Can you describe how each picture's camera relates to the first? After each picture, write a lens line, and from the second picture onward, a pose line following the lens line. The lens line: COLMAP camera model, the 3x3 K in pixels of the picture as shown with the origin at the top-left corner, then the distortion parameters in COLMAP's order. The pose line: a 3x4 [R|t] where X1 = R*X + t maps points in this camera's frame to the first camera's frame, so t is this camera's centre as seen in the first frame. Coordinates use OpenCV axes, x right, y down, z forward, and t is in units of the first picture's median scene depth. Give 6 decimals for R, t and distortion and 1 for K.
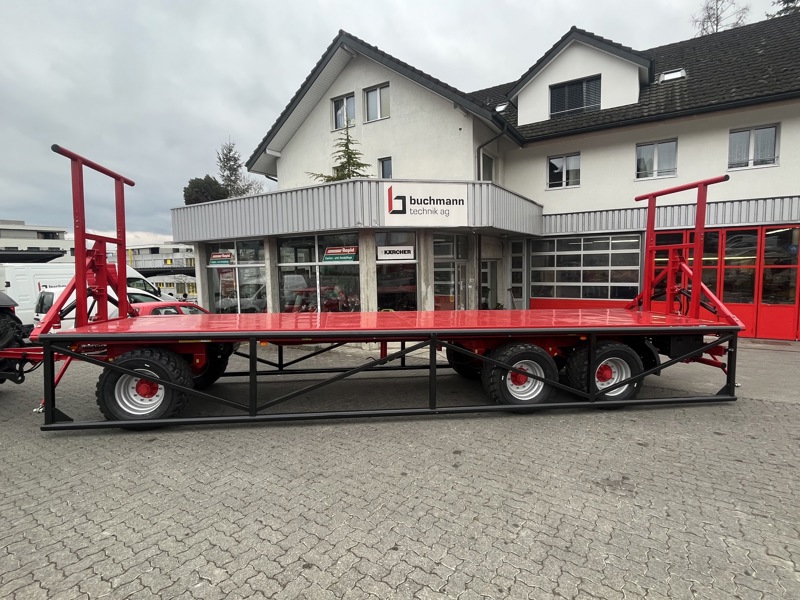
lens RADIAL K [[409.4, 0, 396.4], [0, 409.4, 300.1], [0, 0, 1]] dist [-0.003703, 0.001306]
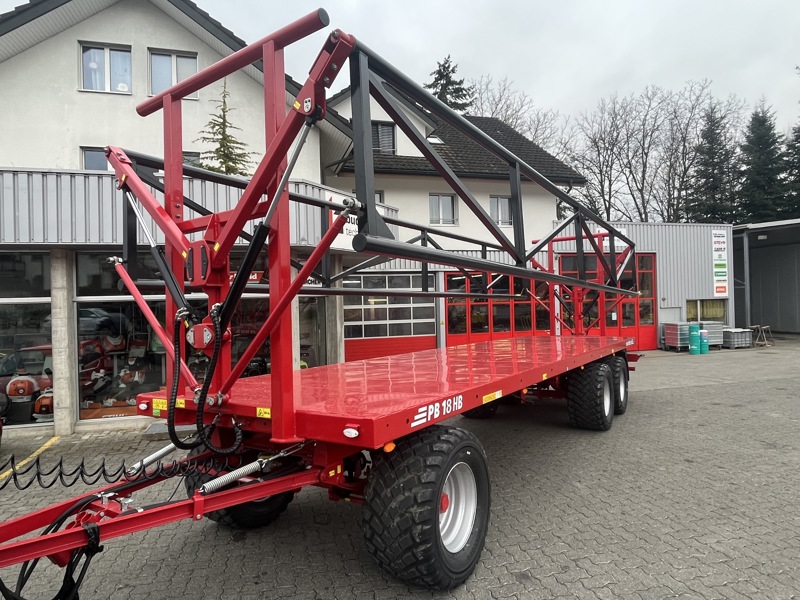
lens RADIAL K [[481.7, 0, 390.6], [0, 481.7, 301.3], [0, 0, 1]] dist [-0.002709, -0.003591]
pose [[0.682221, 0.002786, 0.731141, -0.544599], [0.075673, 0.994353, -0.074399, -0.002890], [-0.727220, 0.106084, 0.678157, 0.282972]]
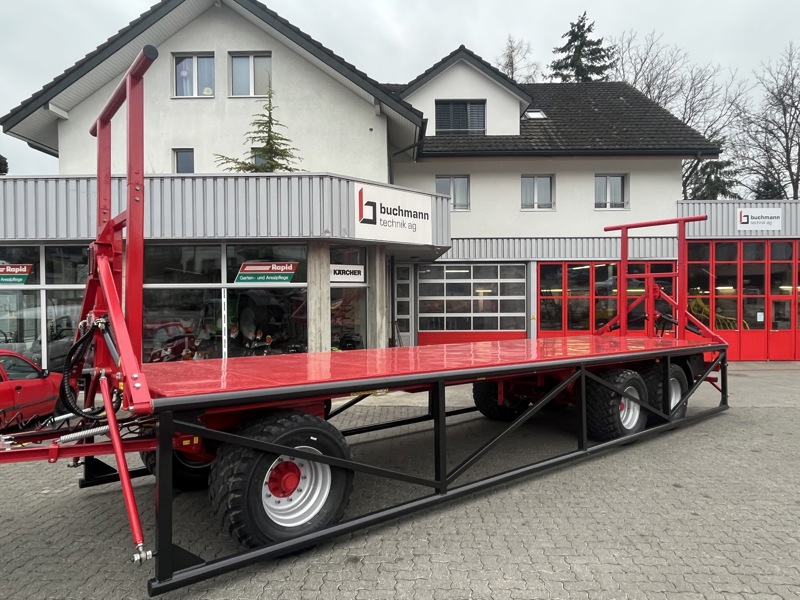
lens RADIAL K [[515.7, 0, 392.4], [0, 515.7, 301.3], [0, 0, 1]] dist [0.002306, -0.005904]
pose [[0.857567, 0.006814, 0.514327, -0.420867], [0.033638, 0.997029, -0.069297, 0.007068], [-0.513271, 0.076727, 0.854790, 0.128419]]
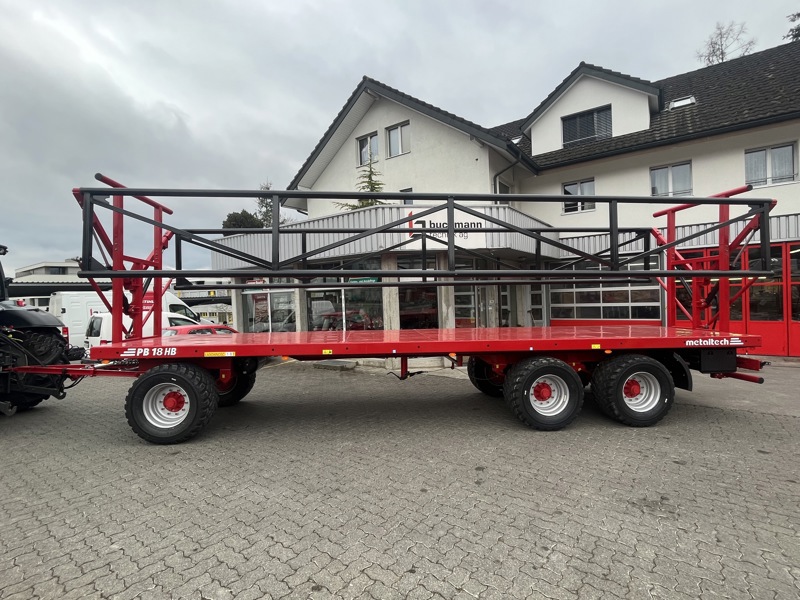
lens RADIAL K [[385.0, 0, 397.4], [0, 385.0, 300.7], [0, 0, 1]] dist [-0.003936, 0.001494]
pose [[0.998095, -0.014711, -0.059910, 0.006530], [0.010539, 0.997536, -0.069360, 0.016458], [0.060783, 0.068597, 0.995791, 0.025867]]
